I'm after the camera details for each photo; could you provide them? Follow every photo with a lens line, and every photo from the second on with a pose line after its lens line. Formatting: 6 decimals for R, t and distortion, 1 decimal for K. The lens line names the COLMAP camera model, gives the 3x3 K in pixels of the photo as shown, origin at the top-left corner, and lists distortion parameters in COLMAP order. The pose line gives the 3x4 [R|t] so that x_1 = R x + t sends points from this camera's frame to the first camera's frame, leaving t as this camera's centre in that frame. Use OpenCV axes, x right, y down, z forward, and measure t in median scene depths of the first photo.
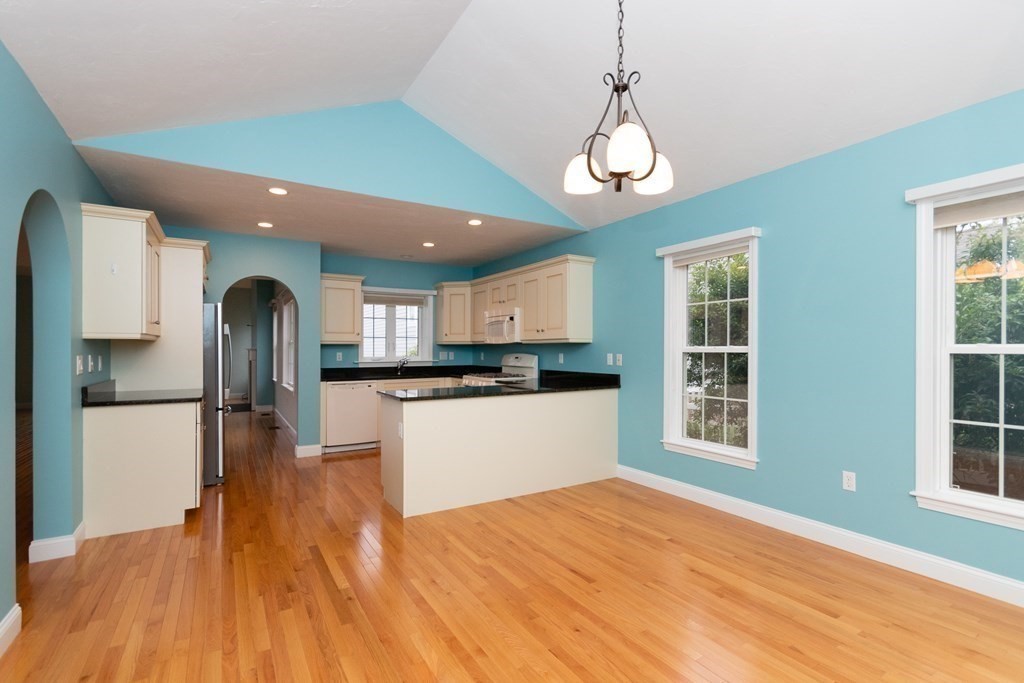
lens RADIAL K [[478.2, 0, 508.3], [0, 478.2, 350.6], [0, 0, 1]] dist [0.000128, -0.000073]
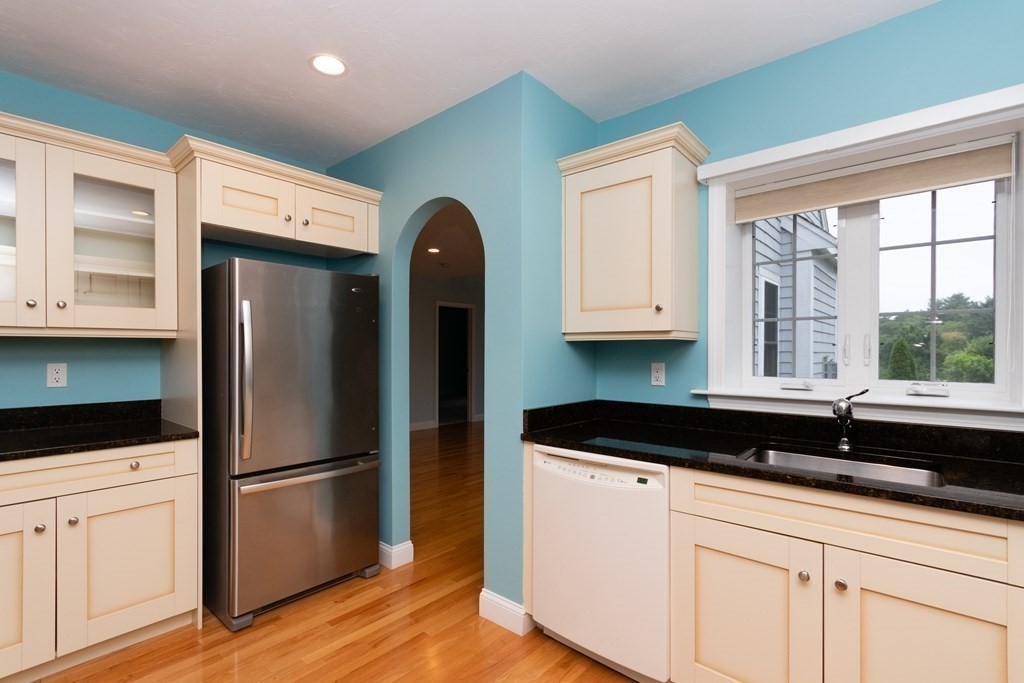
lens RADIAL K [[478.2, 0, 508.3], [0, 478.2, 350.6], [0, 0, 1]] dist [0.000128, -0.000073]
pose [[0.316136, -0.004585, -0.948703, -0.039540], [-0.004566, 0.999969, -0.006355, -0.003333], [0.948703, 0.006340, 0.316105, 0.838114]]
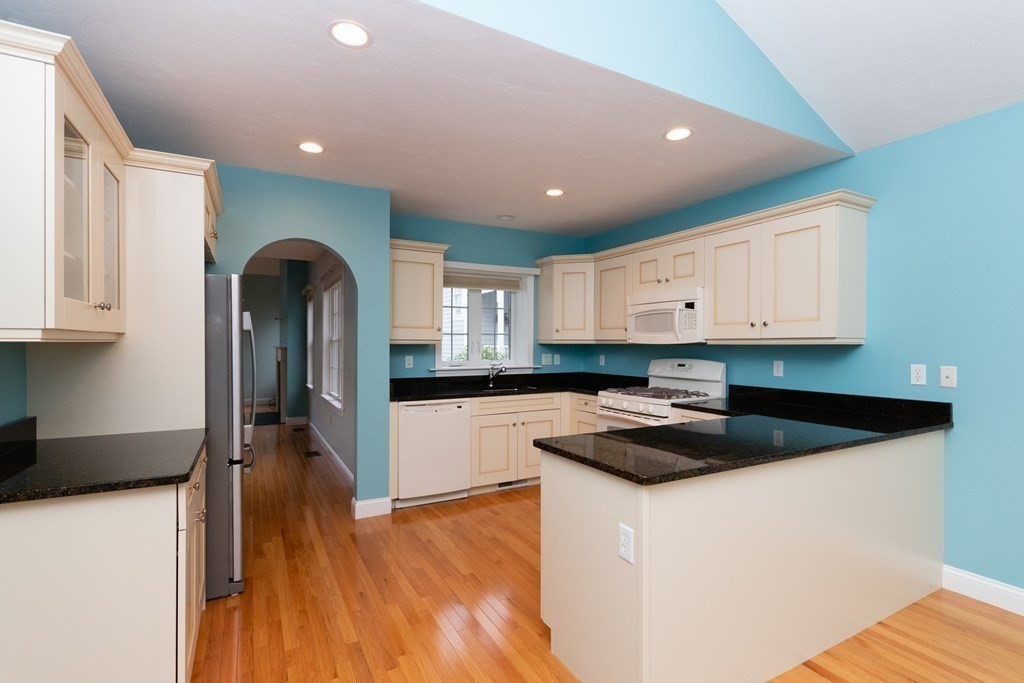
lens RADIAL K [[475.8, 0, 517.9], [0, 475.8, 345.6], [0, 0, 1]] dist [0.000963, 0.000222]
pose [[0.999745, 0.001067, -0.022542, -0.195460], [-0.001058, 0.999999, 0.000398, -0.012541], [0.022543, -0.000374, 0.999746, 0.338374]]
